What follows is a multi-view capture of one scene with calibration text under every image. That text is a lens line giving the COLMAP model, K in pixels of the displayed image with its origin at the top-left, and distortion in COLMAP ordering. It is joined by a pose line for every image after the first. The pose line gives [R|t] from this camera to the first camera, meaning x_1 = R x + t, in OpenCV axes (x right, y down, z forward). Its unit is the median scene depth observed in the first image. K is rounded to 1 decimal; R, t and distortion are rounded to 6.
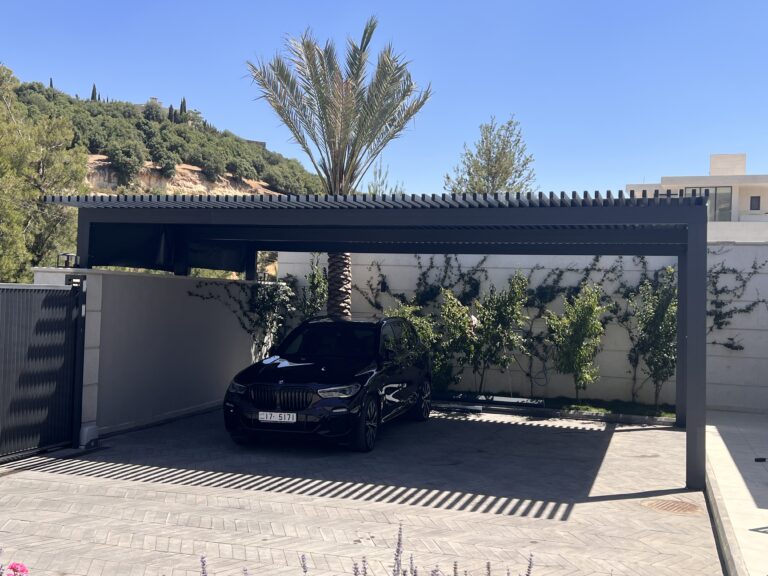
lens RADIAL K [[829.8, 0, 382.9], [0, 829.8, 289.7], [0, 0, 1]] dist [0.053204, 0.000000]
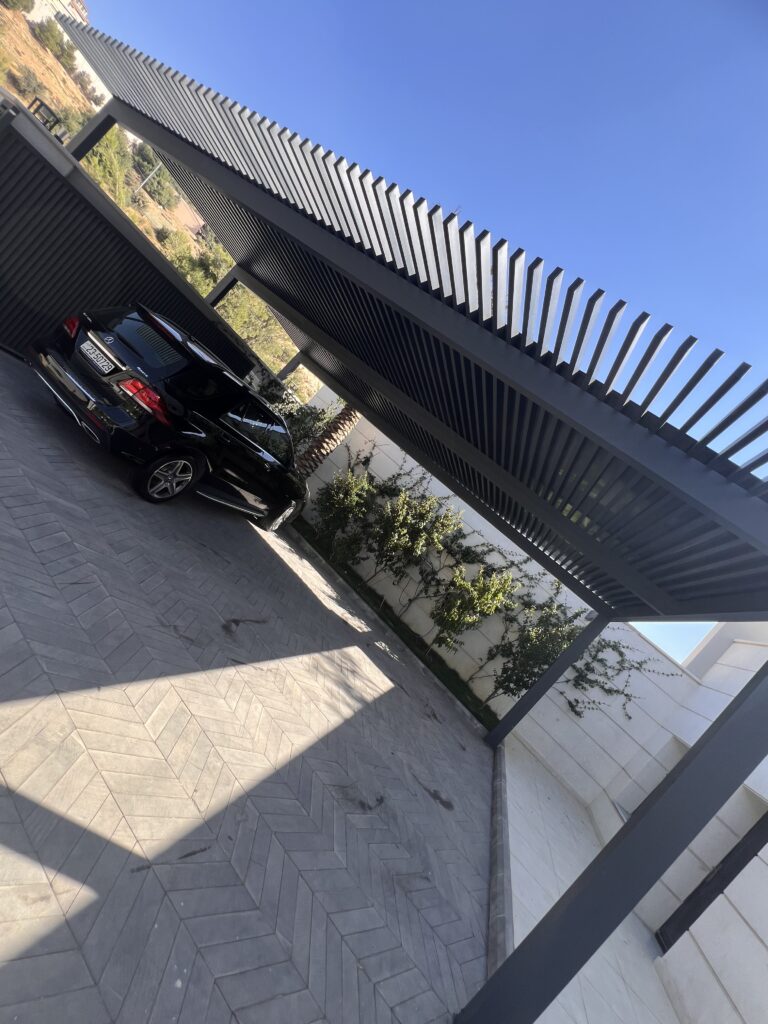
lens RADIAL K [[412.4, 0, 390.8], [0, 412.4, 510.3], [0, 0, 1]] dist [-0.000175, 0.000017]
pose [[0.758880, 0.650953, -0.019006, 0.090108], [-0.651058, 0.759027, 0.000826, 0.027408], [0.014964, 0.011747, 0.999819, 0.460985]]
